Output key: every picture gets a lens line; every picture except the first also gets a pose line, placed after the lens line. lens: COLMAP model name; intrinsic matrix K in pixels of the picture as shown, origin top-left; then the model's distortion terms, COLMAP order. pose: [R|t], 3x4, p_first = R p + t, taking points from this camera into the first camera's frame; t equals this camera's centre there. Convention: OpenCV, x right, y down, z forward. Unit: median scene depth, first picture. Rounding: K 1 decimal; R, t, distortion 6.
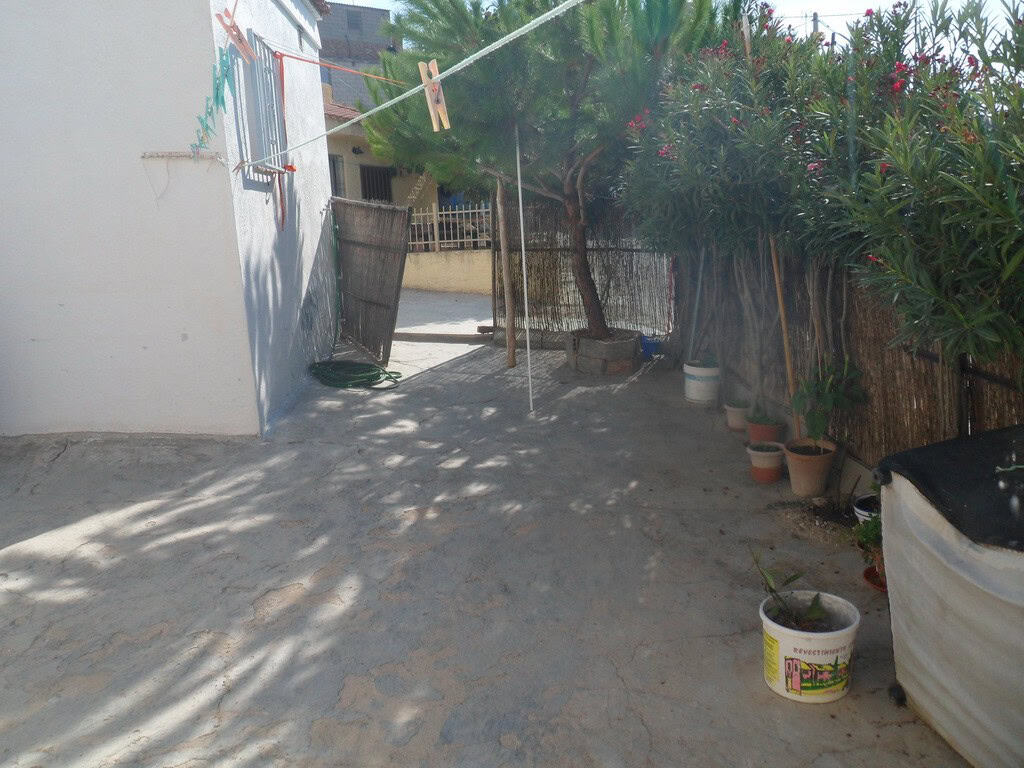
lens RADIAL K [[873.6, 0, 514.3], [0, 873.6, 385.6], [0, 0, 1]] dist [-0.029285, -0.003650]
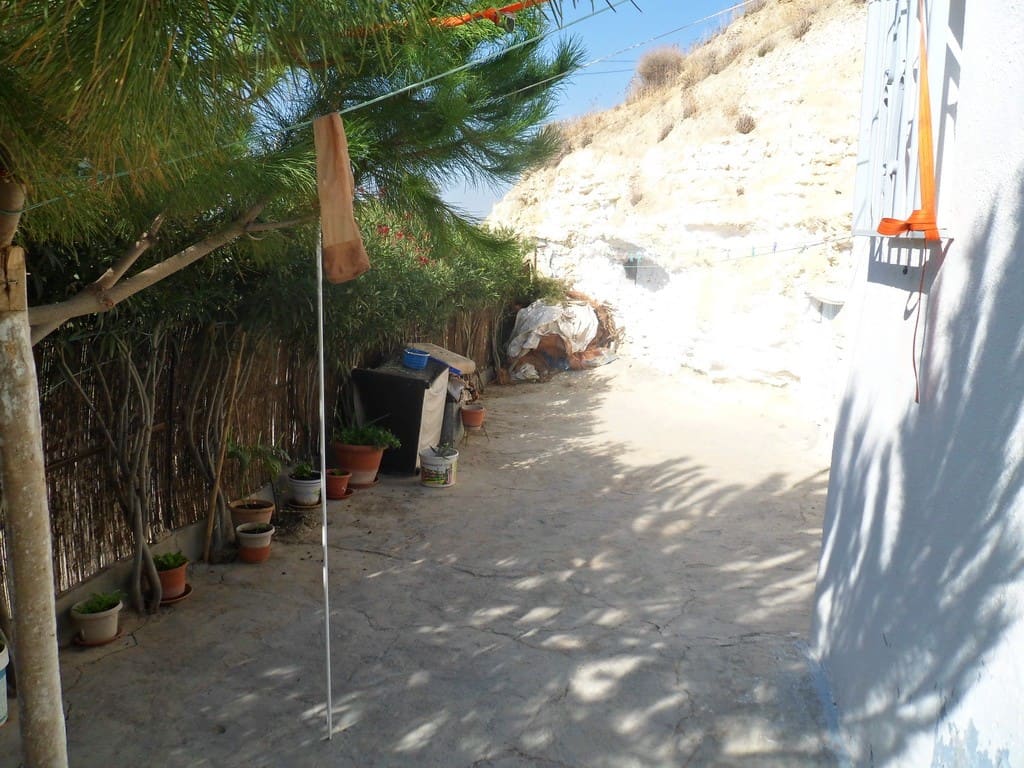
lens RADIAL K [[873.6, 0, 512.0], [0, 873.6, 384.0], [0, 0, 1]] dist [-0.029285, -0.003650]
pose [[-0.971064, -0.007010, 0.238717, -0.246345], [0.074298, 0.941099, 0.329869, -0.399560], [-0.226968, 0.338060, -0.913346, 1.734942]]
